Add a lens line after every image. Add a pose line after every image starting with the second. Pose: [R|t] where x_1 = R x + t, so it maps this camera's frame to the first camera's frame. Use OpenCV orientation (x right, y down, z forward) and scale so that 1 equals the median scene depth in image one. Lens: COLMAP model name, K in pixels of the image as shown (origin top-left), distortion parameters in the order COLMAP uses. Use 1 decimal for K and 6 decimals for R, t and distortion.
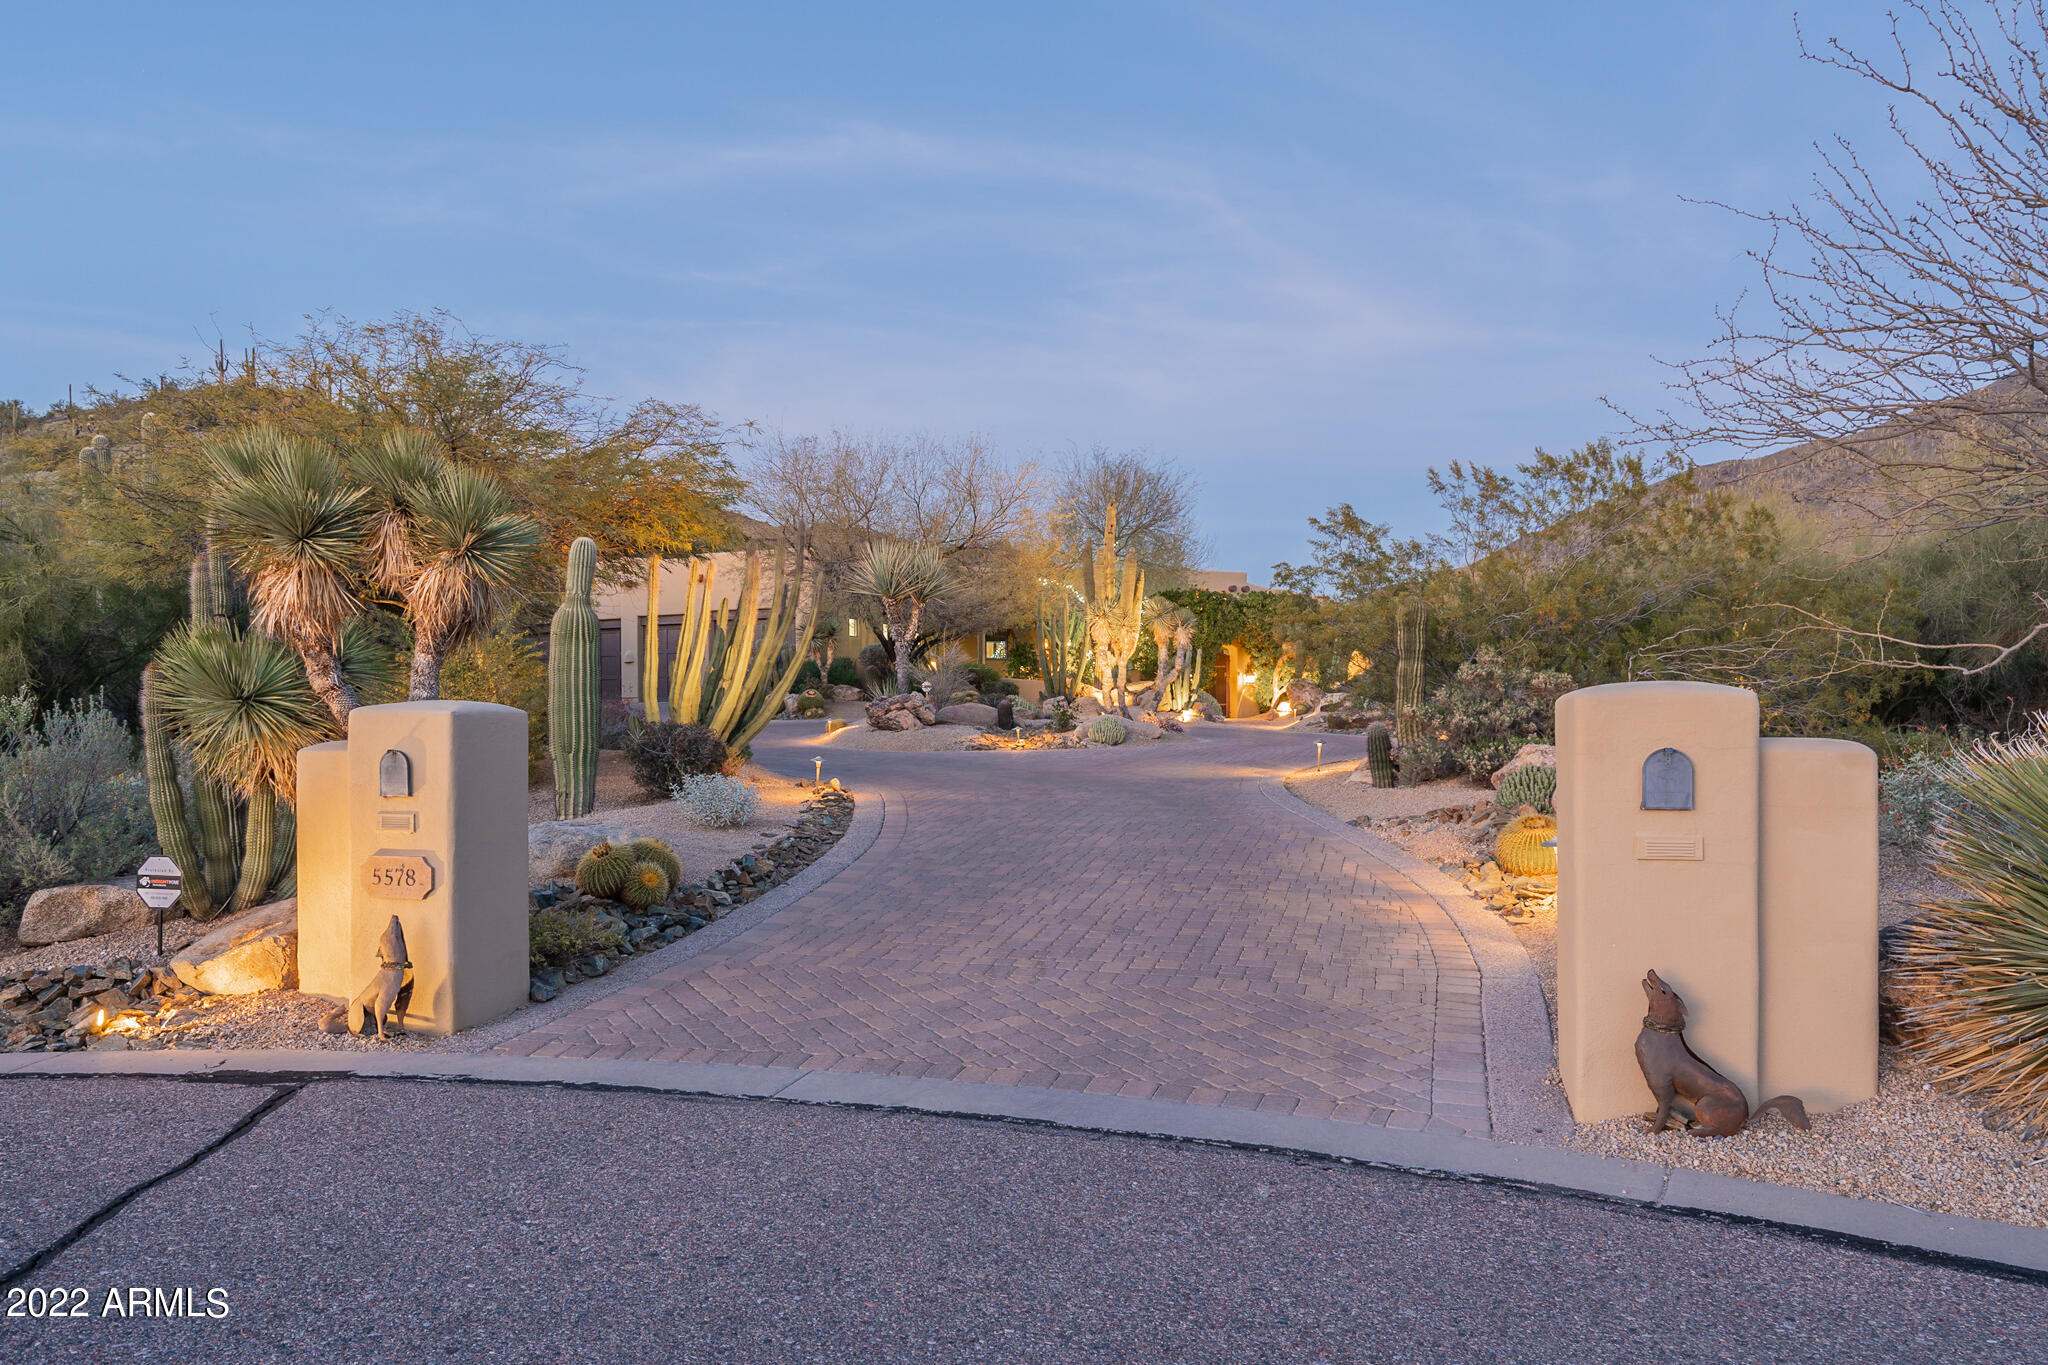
lens RADIAL K [[1290.4, 0, 1019.6], [0, 1290.4, 695.5], [0, 0, 1]] dist [-0.003531, -0.001446]
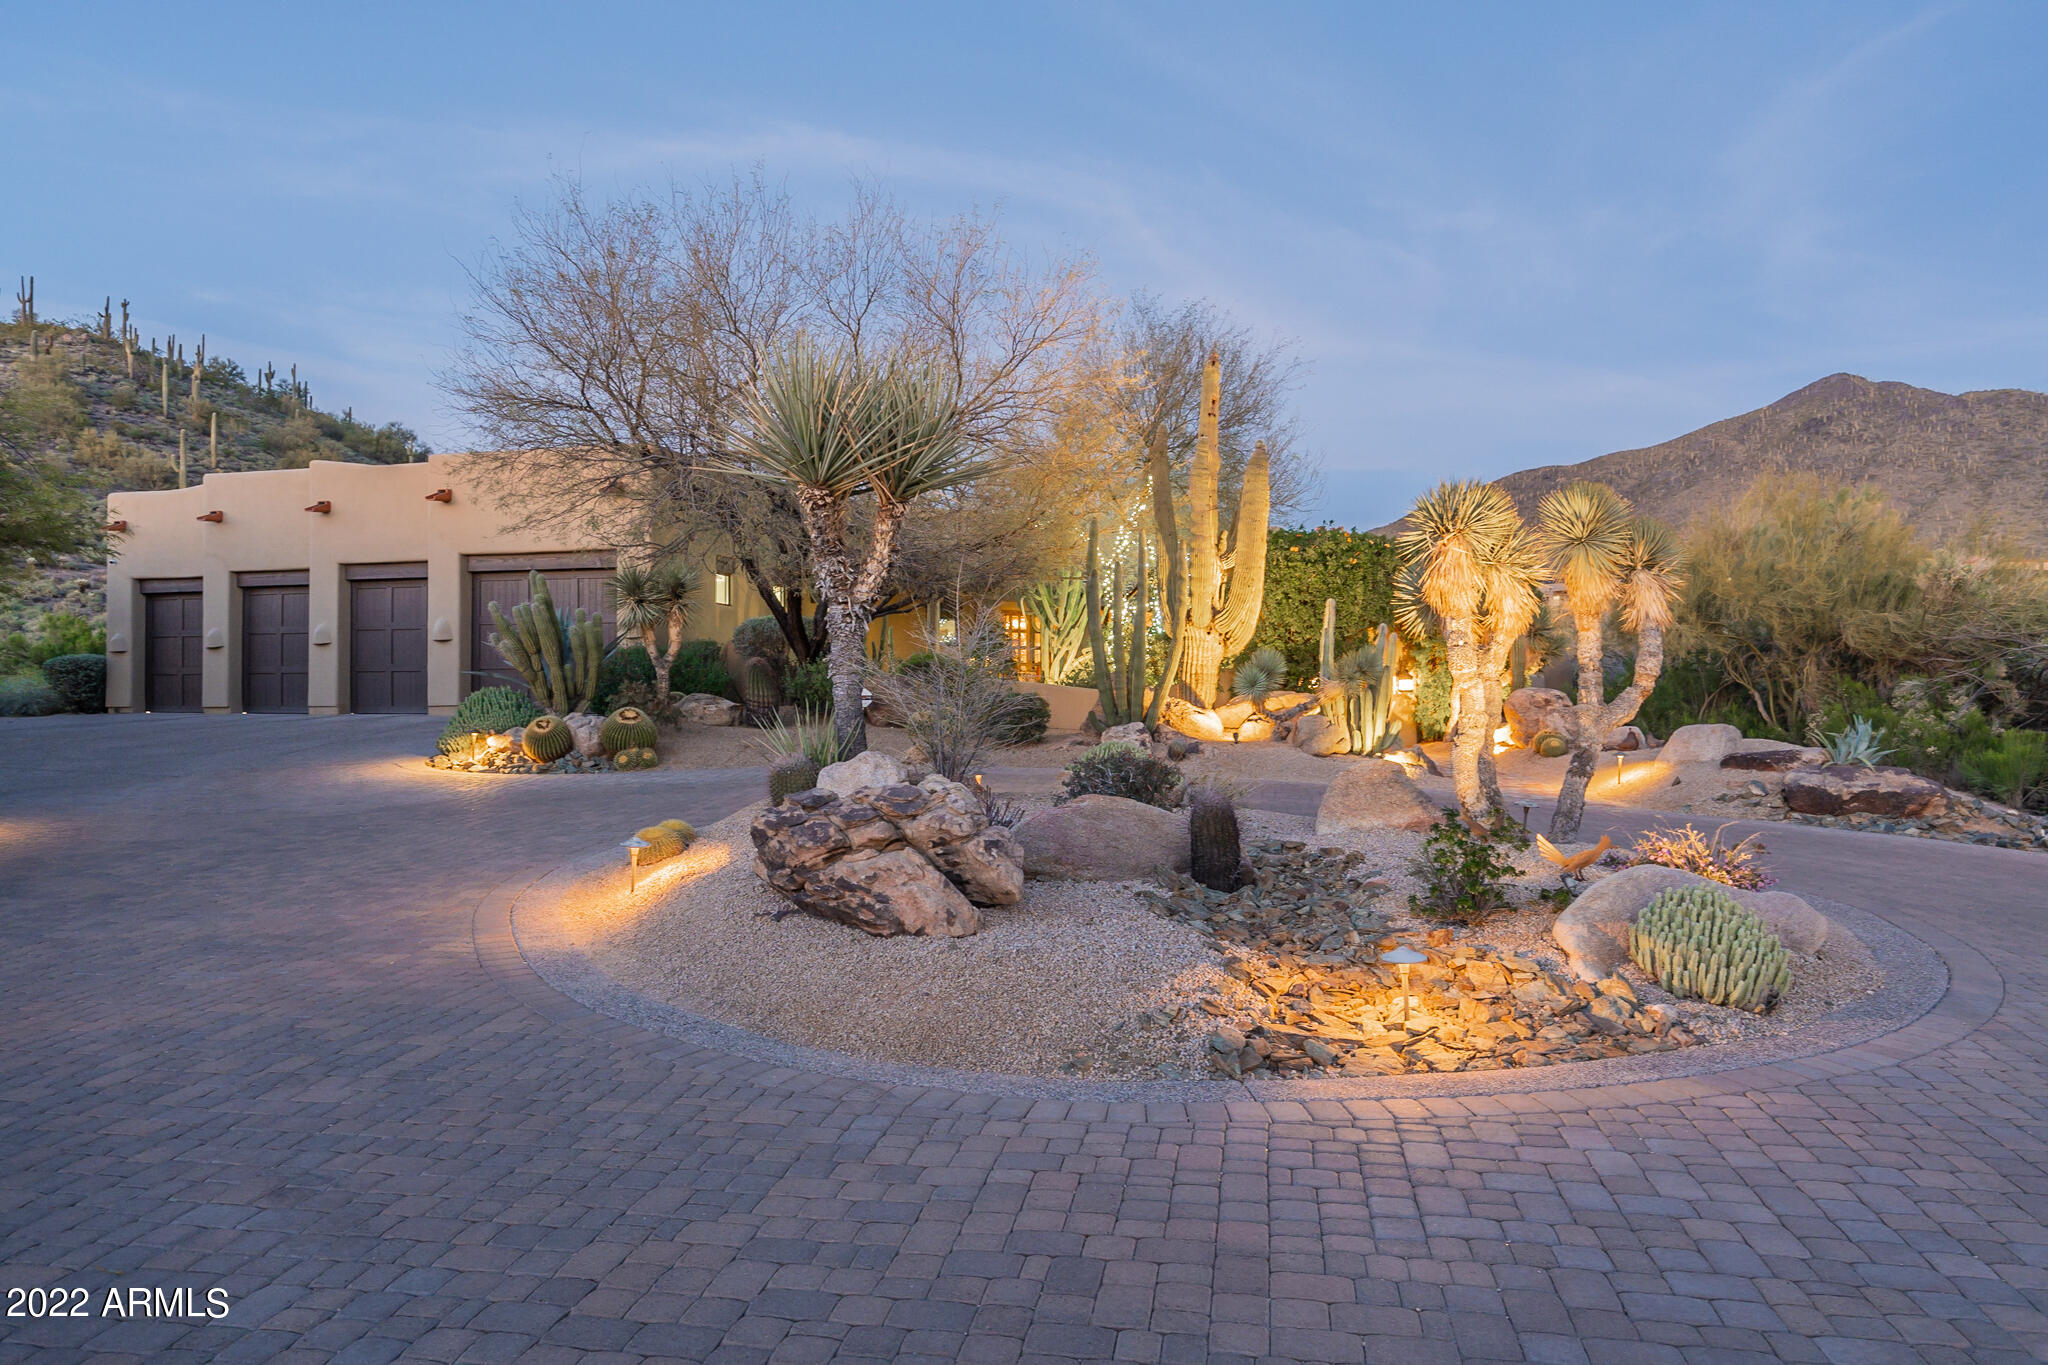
lens RADIAL K [[1290.4, 0, 1028.2], [0, 1290.4, 680.1], [0, 0, 1]] dist [-0.003531, -0.001446]
pose [[0.994845, 0.008191, 0.101079, -0.059177], [-0.008365, 0.999964, 0.001297, -0.015610], [-0.101065, -0.002136, 0.994878, 0.477553]]
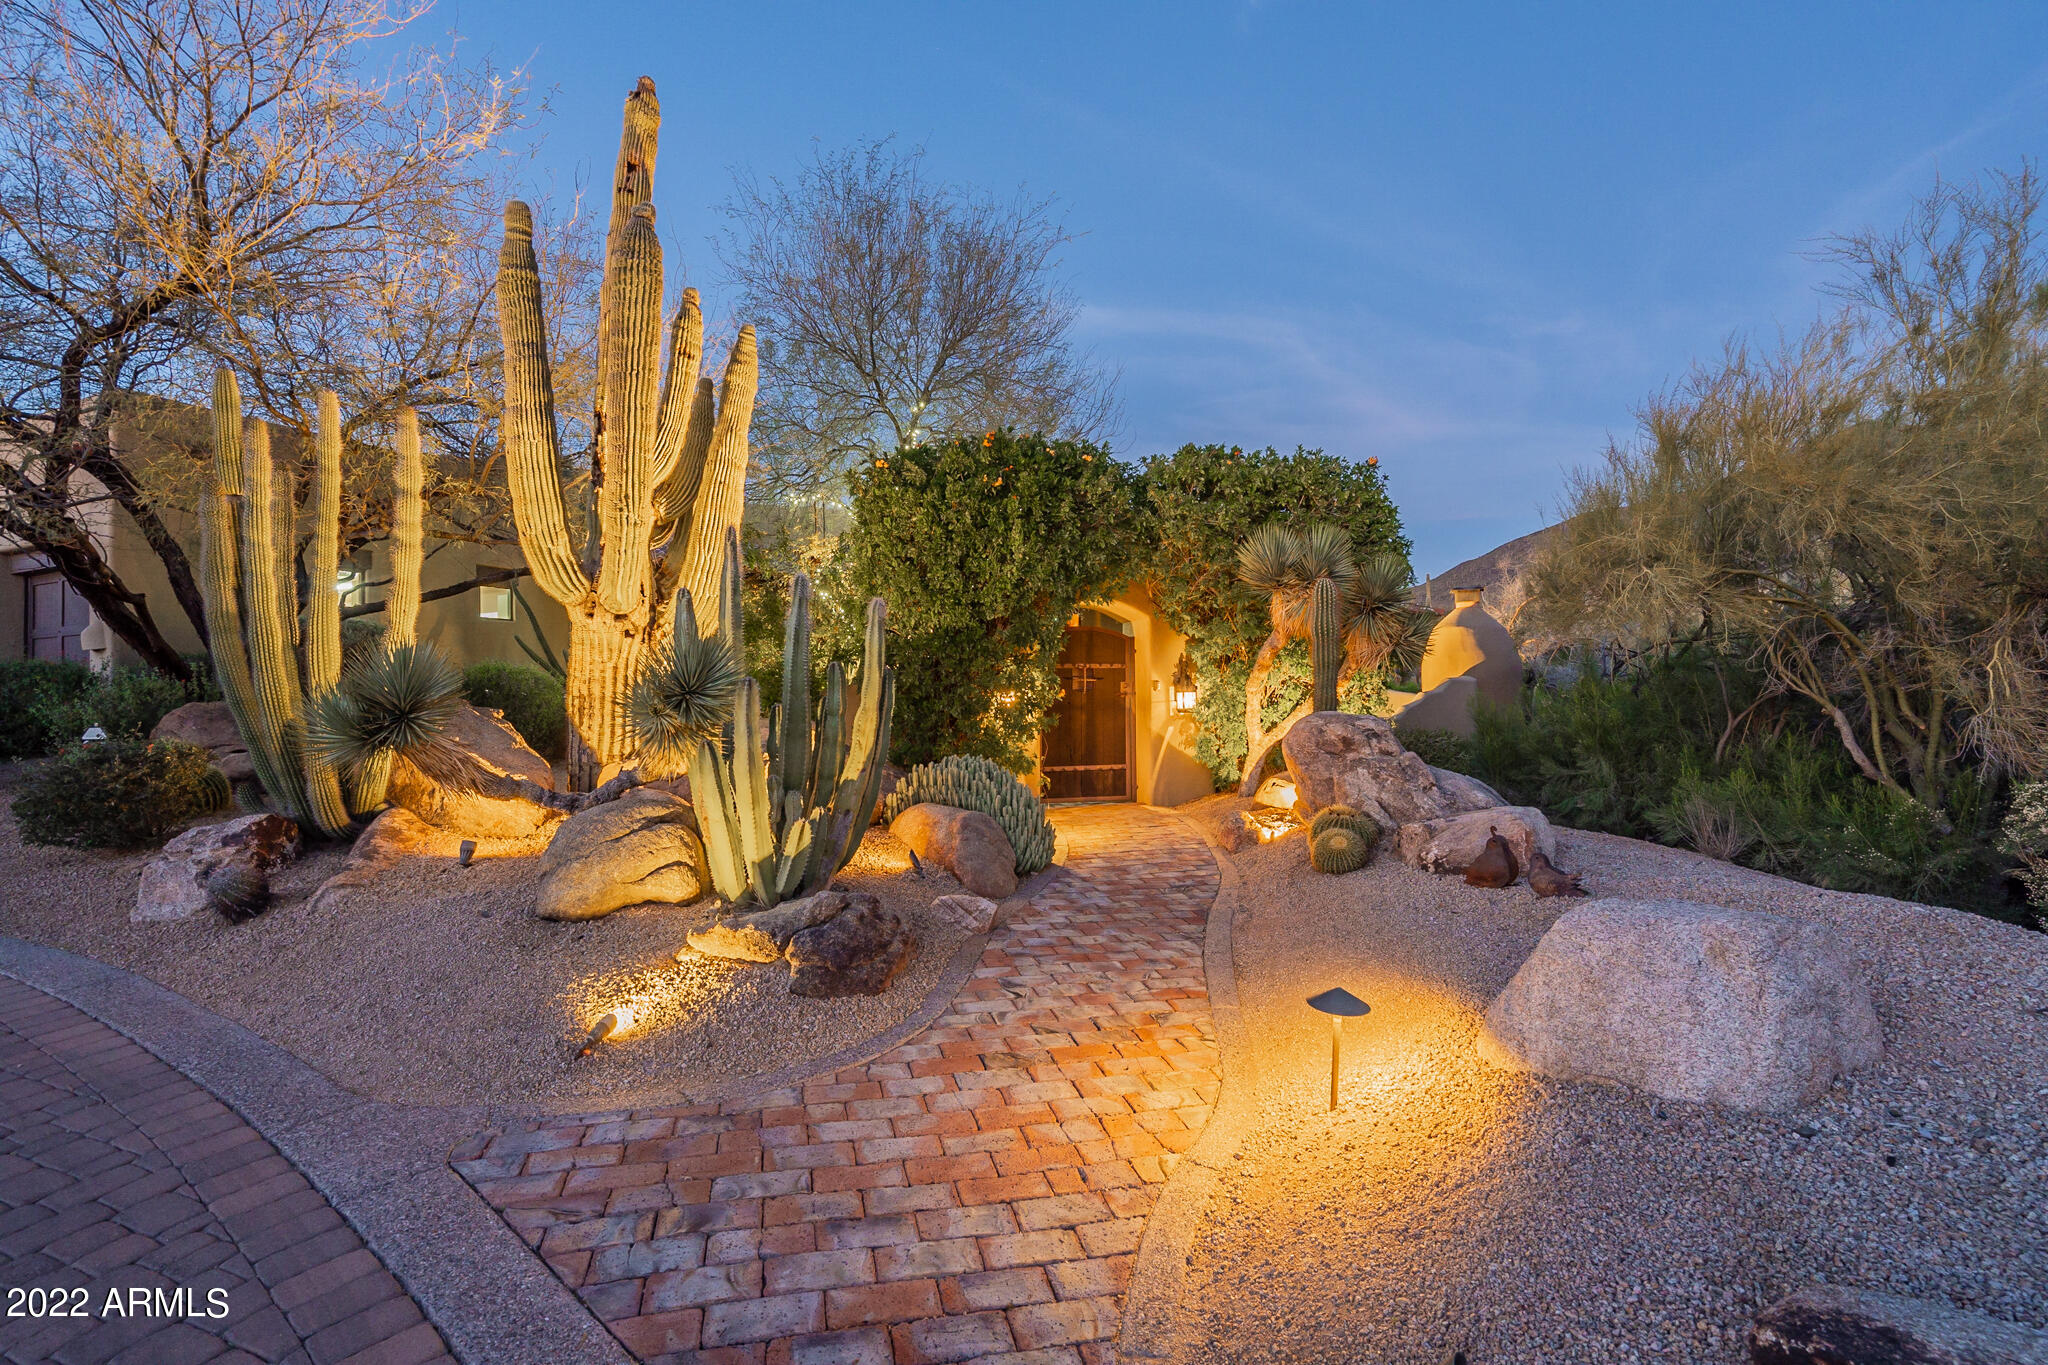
lens RADIAL K [[919.4, 0, 1030.8], [0, 919.4, 682.9], [0, 0, 1]] dist [0.002739, 0.000514]
pose [[0.997104, -0.007205, -0.075703, 0.172021], [0.007413, 0.999970, 0.002456, -0.020710], [0.075683, -0.003010, 0.997127, 0.819020]]
